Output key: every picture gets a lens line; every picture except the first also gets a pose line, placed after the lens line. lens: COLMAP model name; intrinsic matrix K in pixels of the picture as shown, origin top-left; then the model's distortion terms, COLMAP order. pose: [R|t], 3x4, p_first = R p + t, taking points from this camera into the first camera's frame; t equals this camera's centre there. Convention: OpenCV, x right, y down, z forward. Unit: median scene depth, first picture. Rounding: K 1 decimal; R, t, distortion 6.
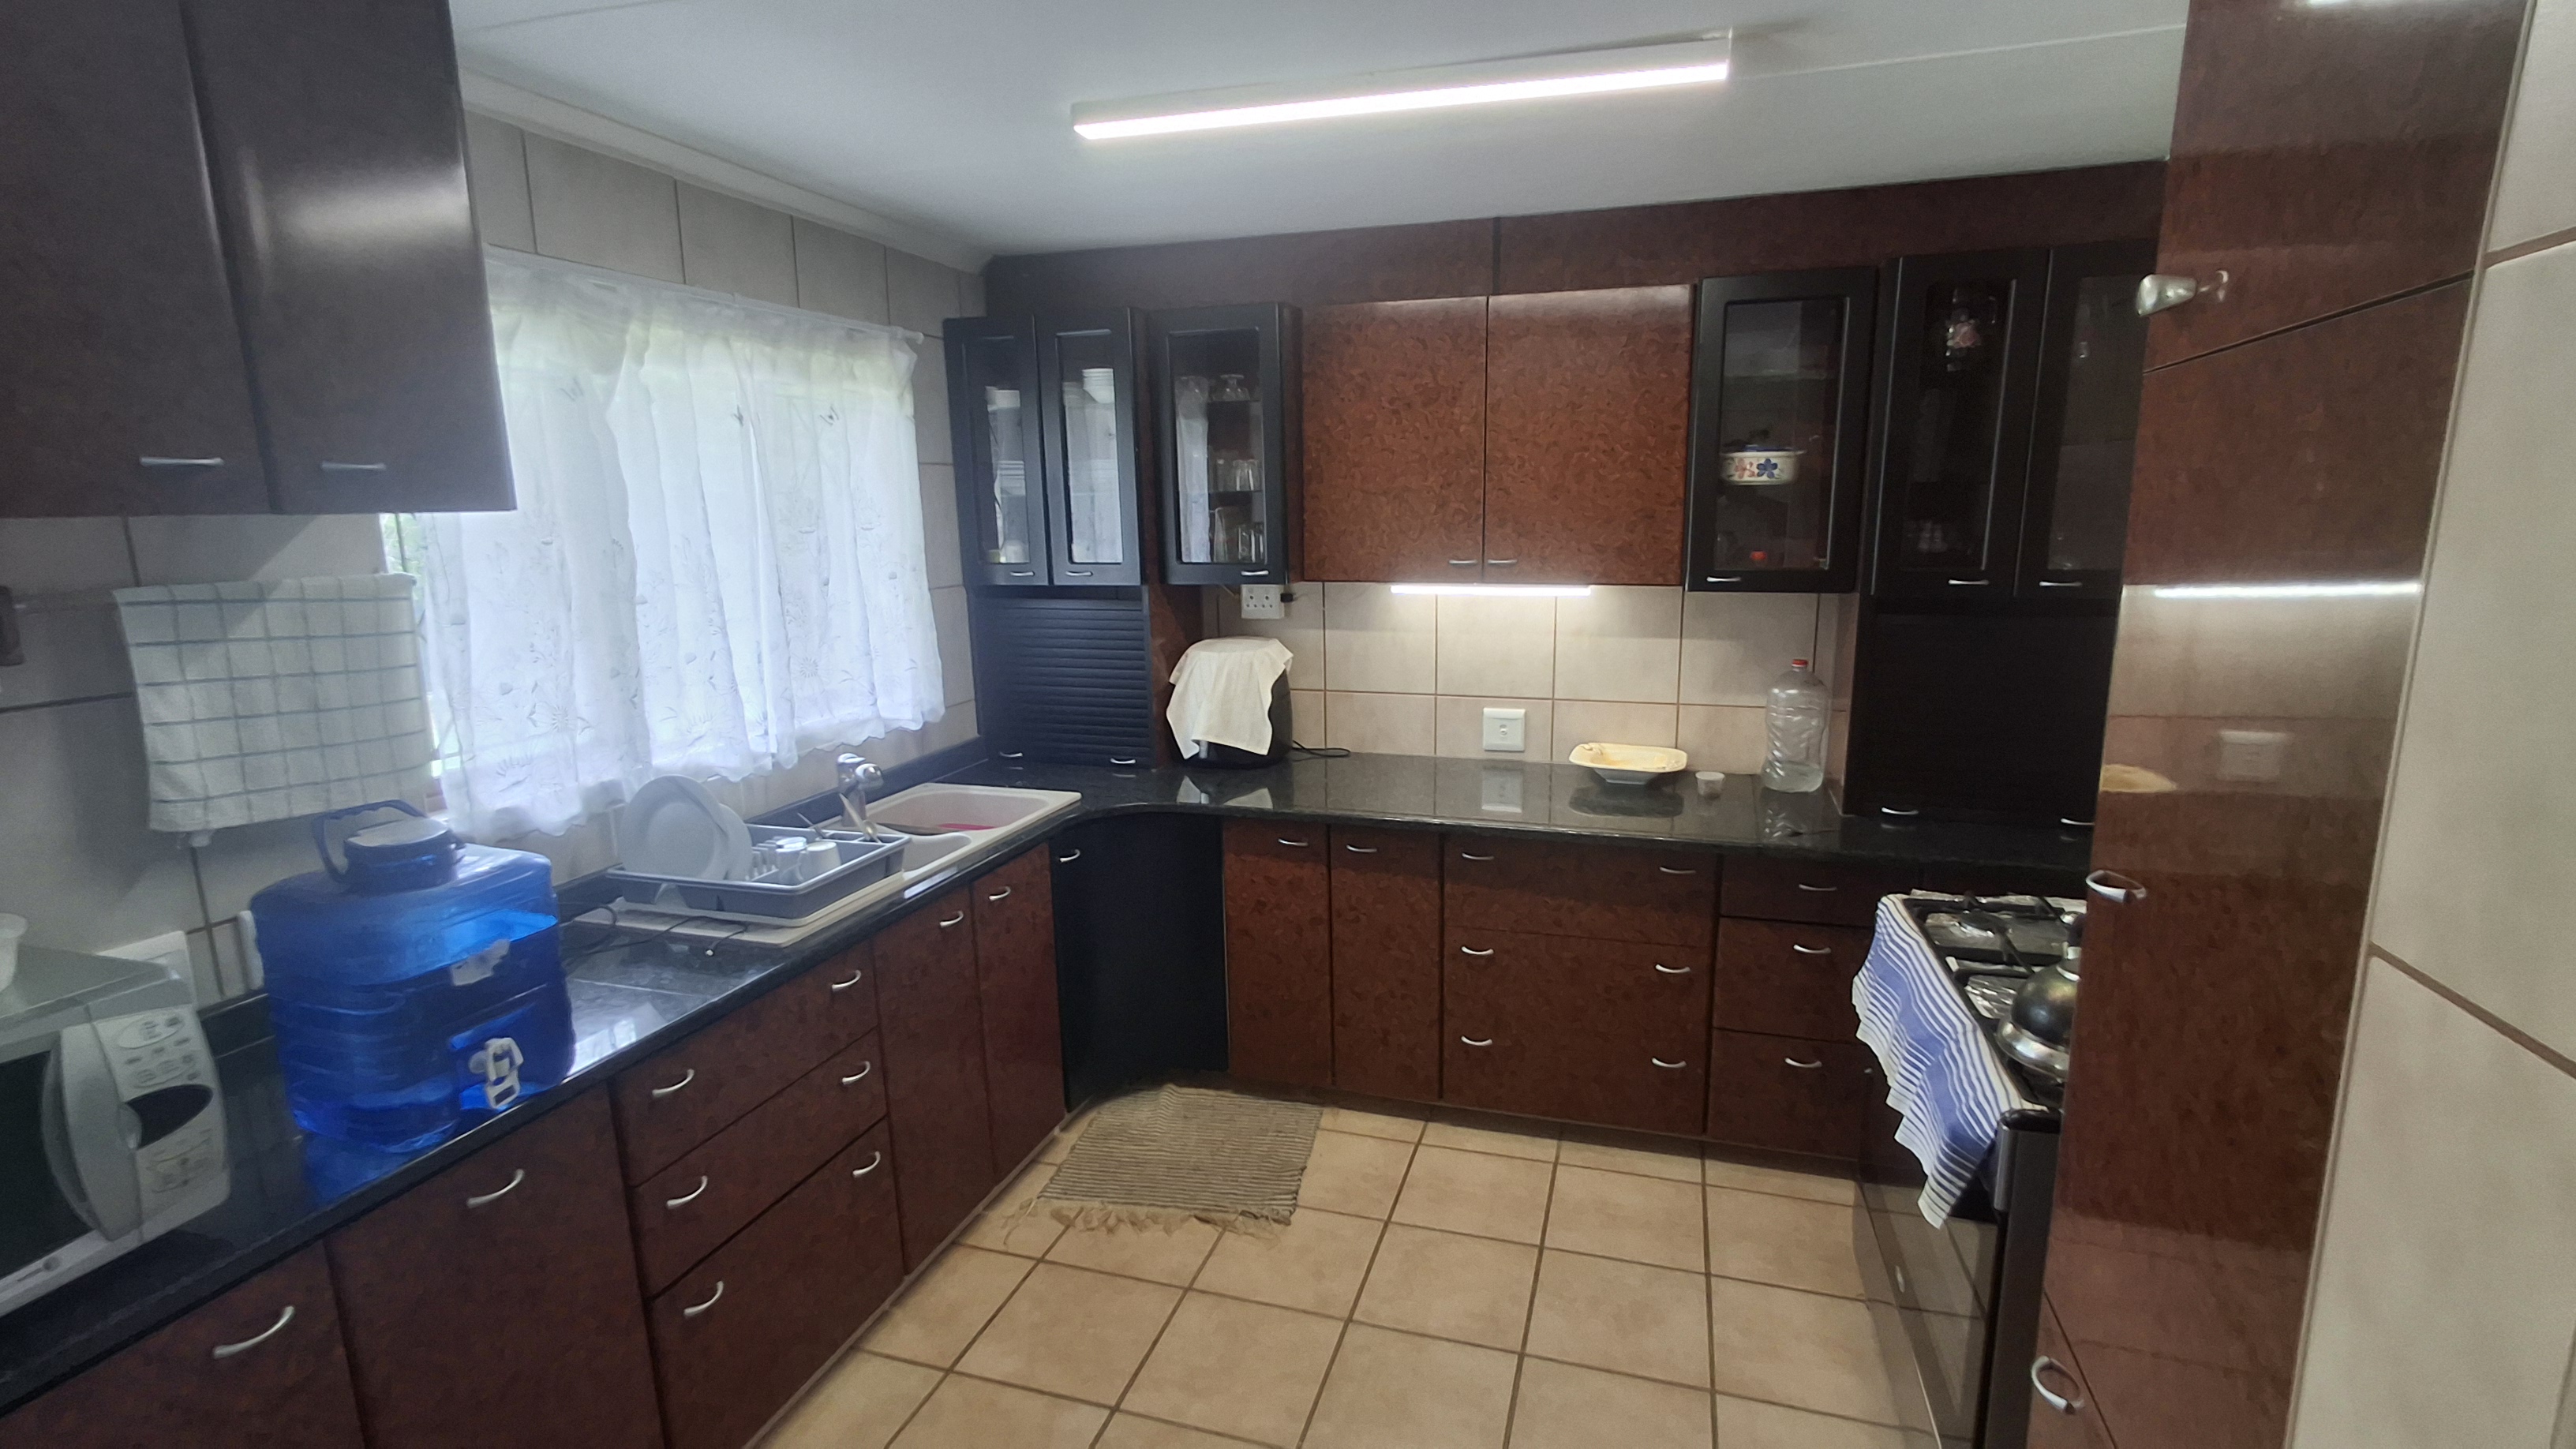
lens RADIAL K [[1177.2, 0, 1301.1], [0, 1177.2, 727.7], [0, 0, 1]] dist [-0.010987, 0.000153]
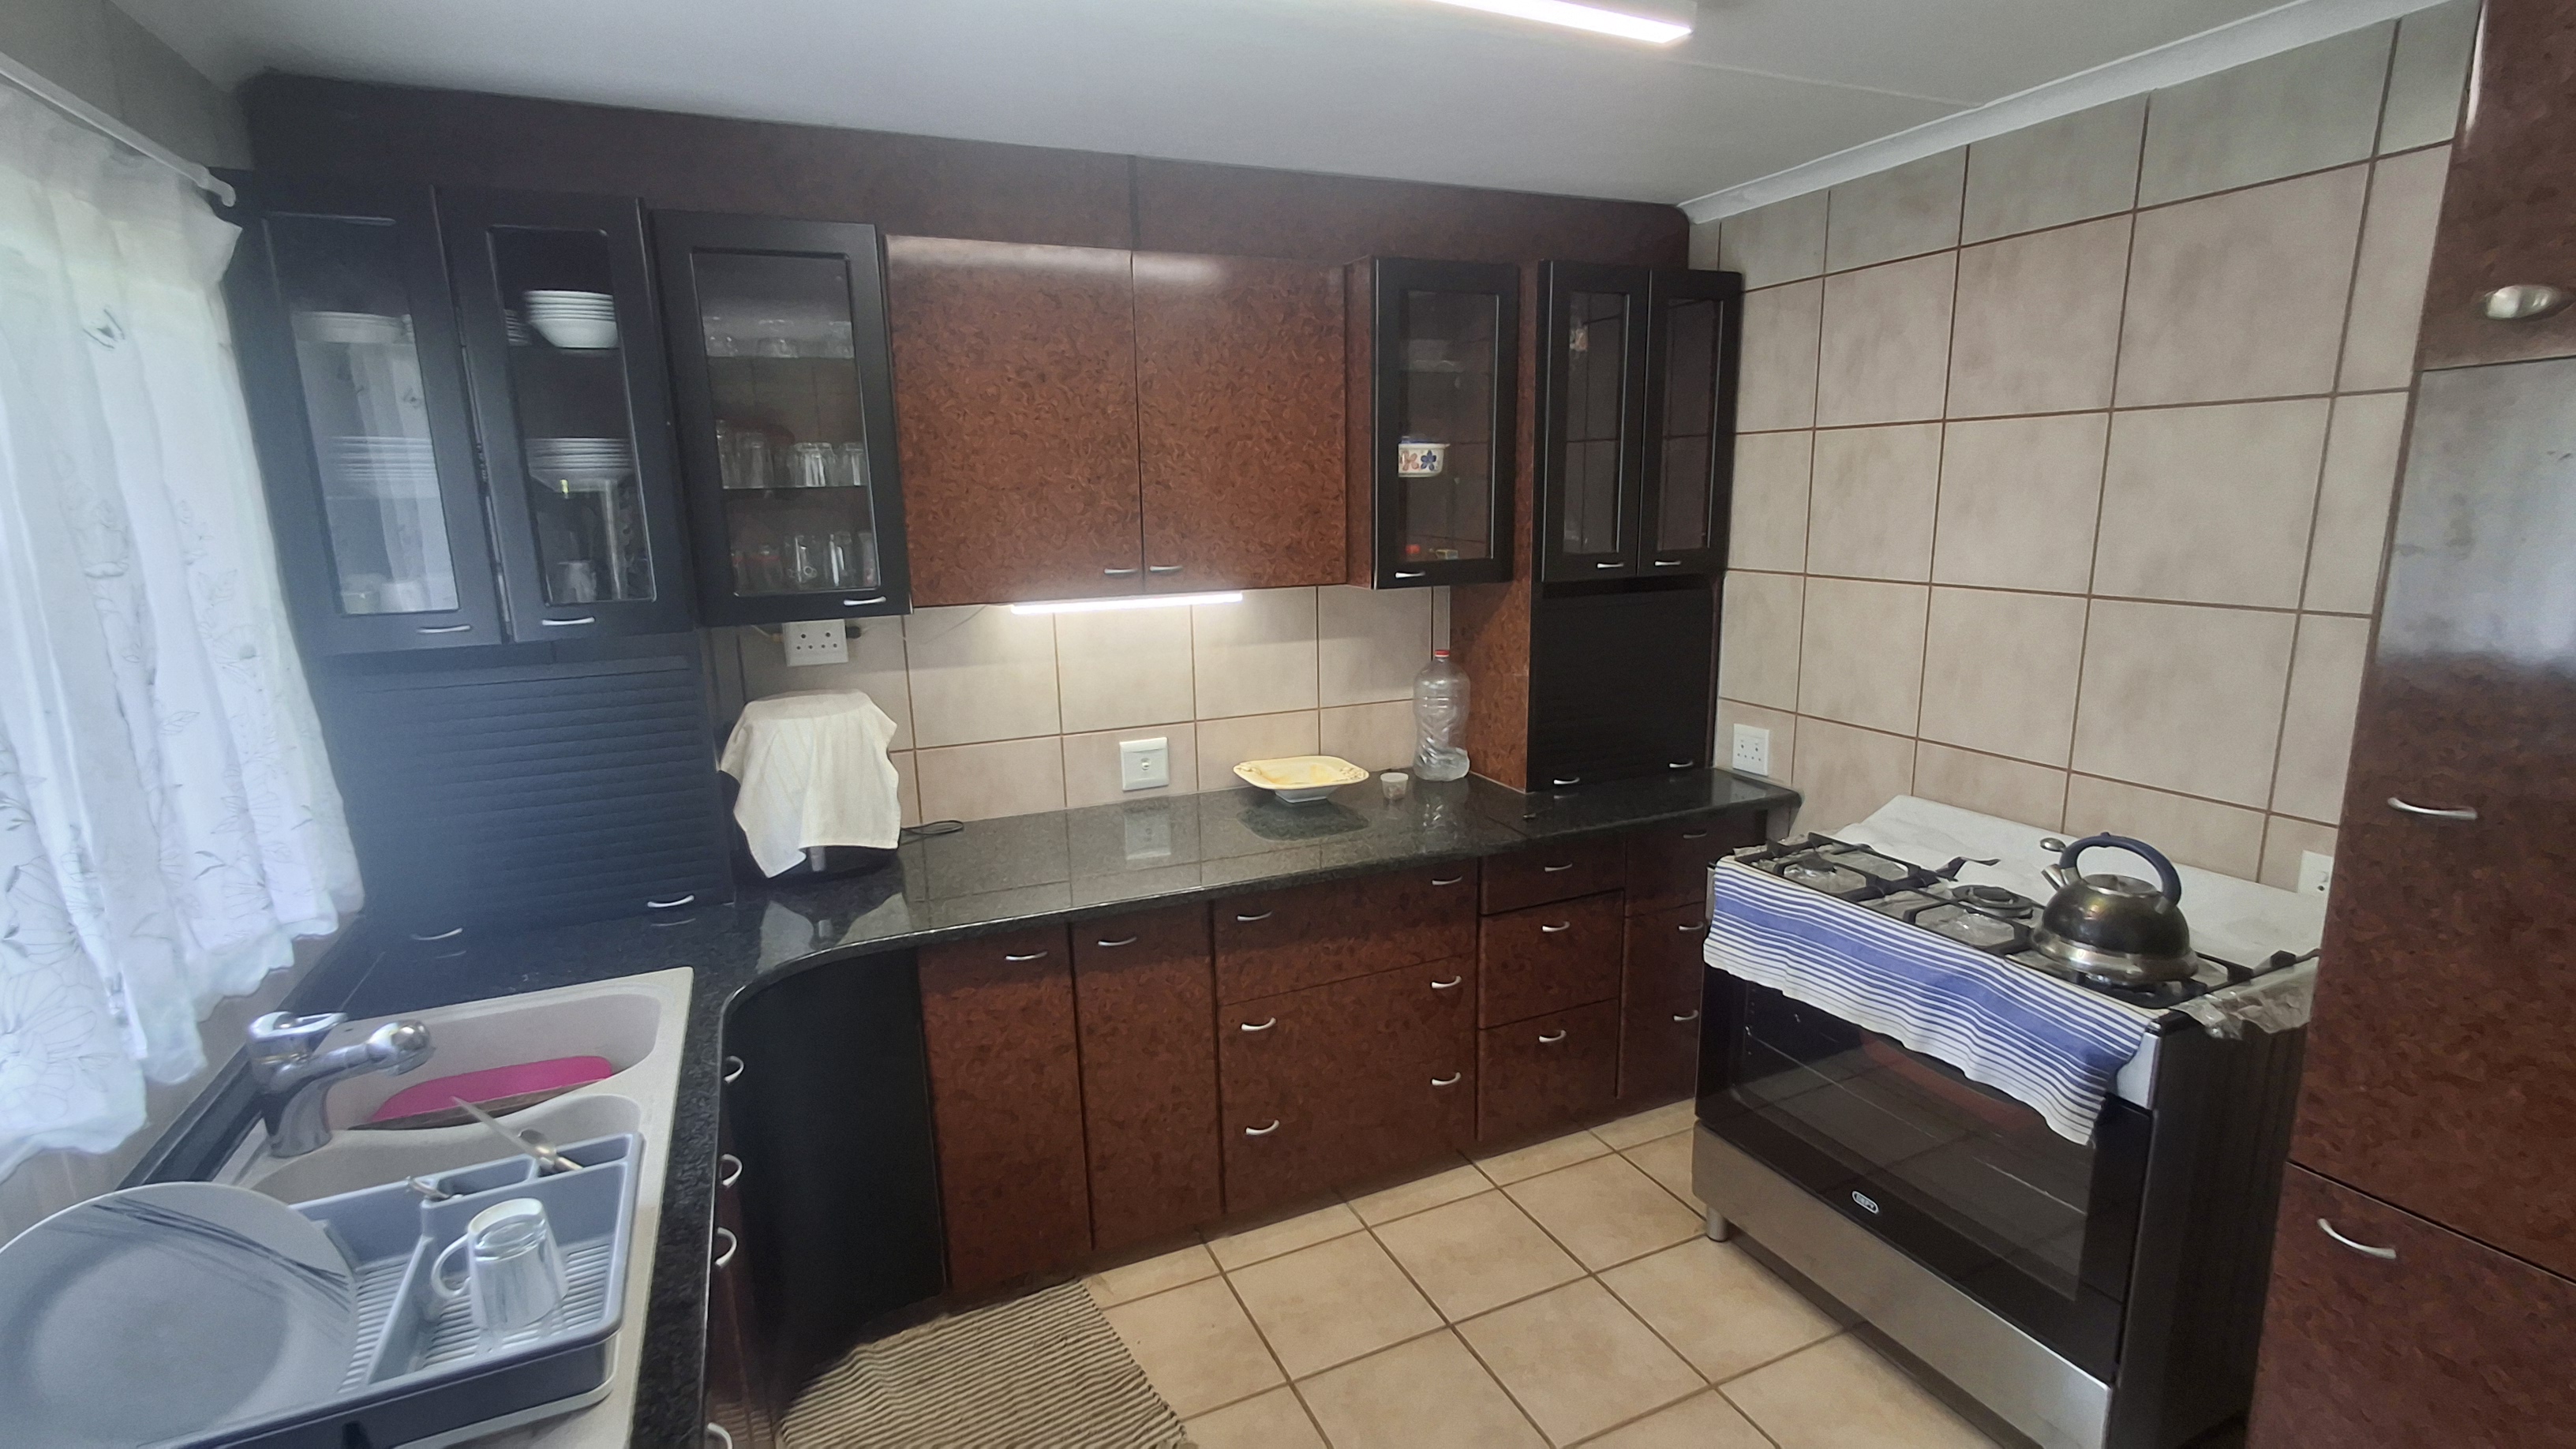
lens RADIAL K [[1177.2, 0, 1301.1], [0, 1177.2, 727.7], [0, 0, 1]] dist [-0.010987, 0.000153]
pose [[0.750732, -0.135320, 0.646599, -0.344114], [0.136242, 0.989468, 0.048892, -0.059481], [-0.646405, 0.051388, 0.761262, 0.317560]]
